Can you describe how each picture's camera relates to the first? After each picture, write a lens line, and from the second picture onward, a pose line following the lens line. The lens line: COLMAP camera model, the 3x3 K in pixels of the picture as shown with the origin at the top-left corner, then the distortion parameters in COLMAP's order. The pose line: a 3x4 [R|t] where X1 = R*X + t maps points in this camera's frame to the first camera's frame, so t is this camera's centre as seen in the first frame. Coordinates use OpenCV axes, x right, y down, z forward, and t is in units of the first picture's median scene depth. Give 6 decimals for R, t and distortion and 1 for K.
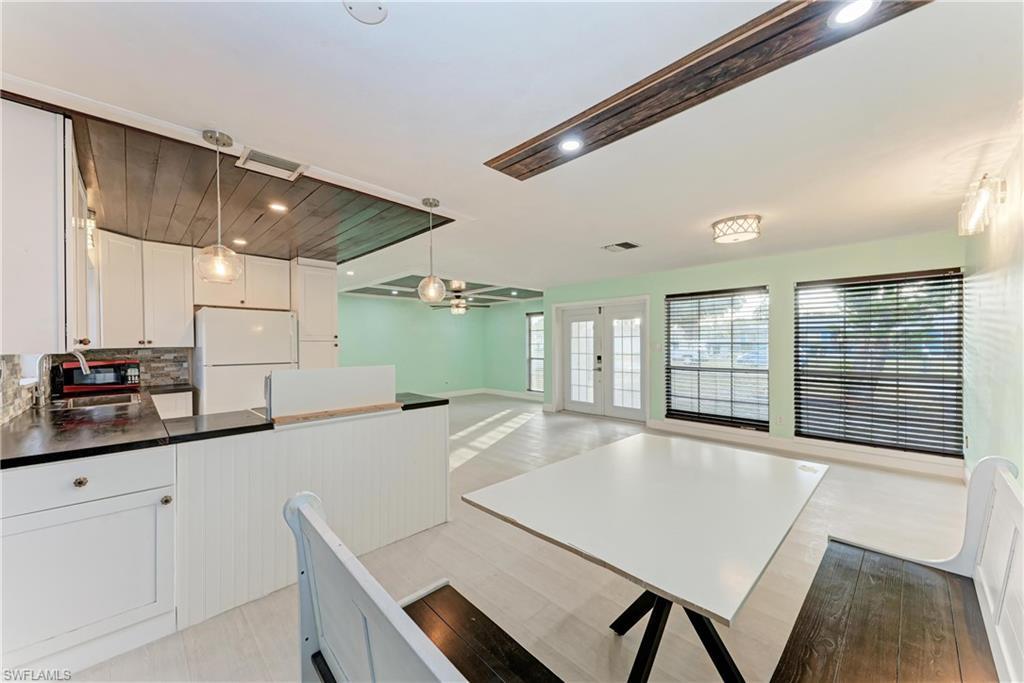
lens RADIAL K [[378.9, 0, 509.5], [0, 378.9, 344.6], [0, 0, 1]] dist [0.002535, -0.000113]
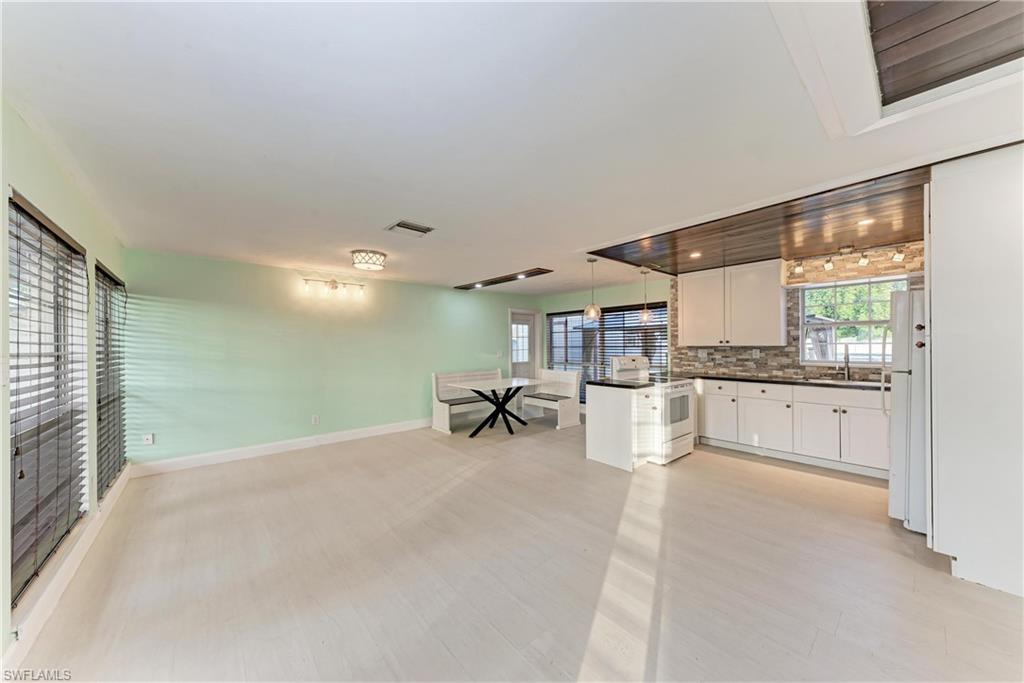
lens RADIAL K [[350.8, 0, 508.8], [0, 350.8, 344.6], [0, 0, 1]] dist [0.014568, -0.004000]
pose [[-0.997203, 0.016924, 0.072799, 0.020524], [0.017139, 0.999850, 0.002333, -0.006140], [-0.072748, 0.003574, -0.997344, 1.042152]]
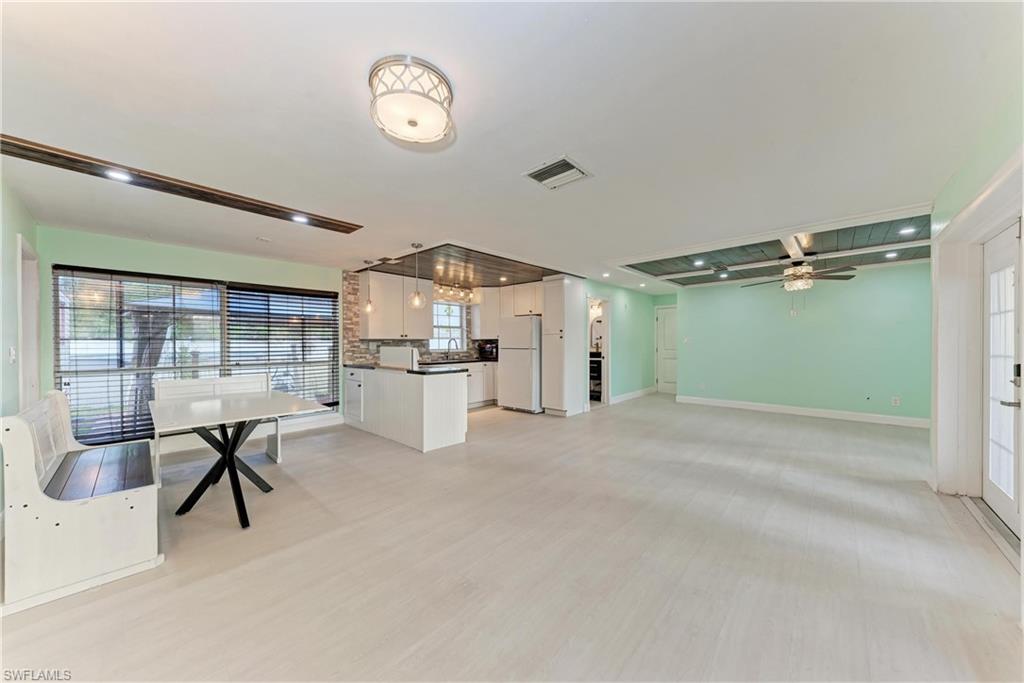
lens RADIAL K [[350.8, 0, 510.1], [0, 350.8, 344.7], [0, 0, 1]] dist [0.014568, -0.004000]
pose [[0.045390, 0.011925, -0.998898, 0.522730], [-0.000345, 0.999929, 0.011922, 0.008926], [0.998969, -0.000196, 0.045391, 0.538639]]
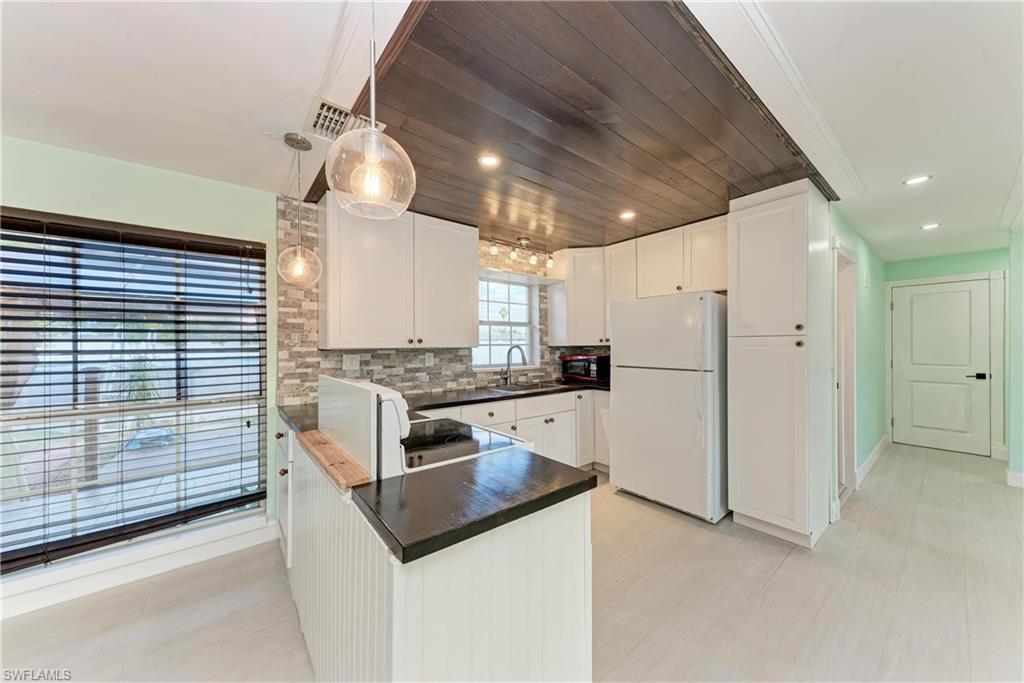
lens RADIAL K [[350.8, 0, 511.6], [0, 350.8, 345.4], [0, 0, 1]] dist [0.014568, -0.004000]
pose [[-0.103527, 0.009688, -0.994579, 0.035164], [0.001256, 0.999953, 0.009609, -0.001224], [0.994626, -0.000255, -0.103534, 0.468363]]
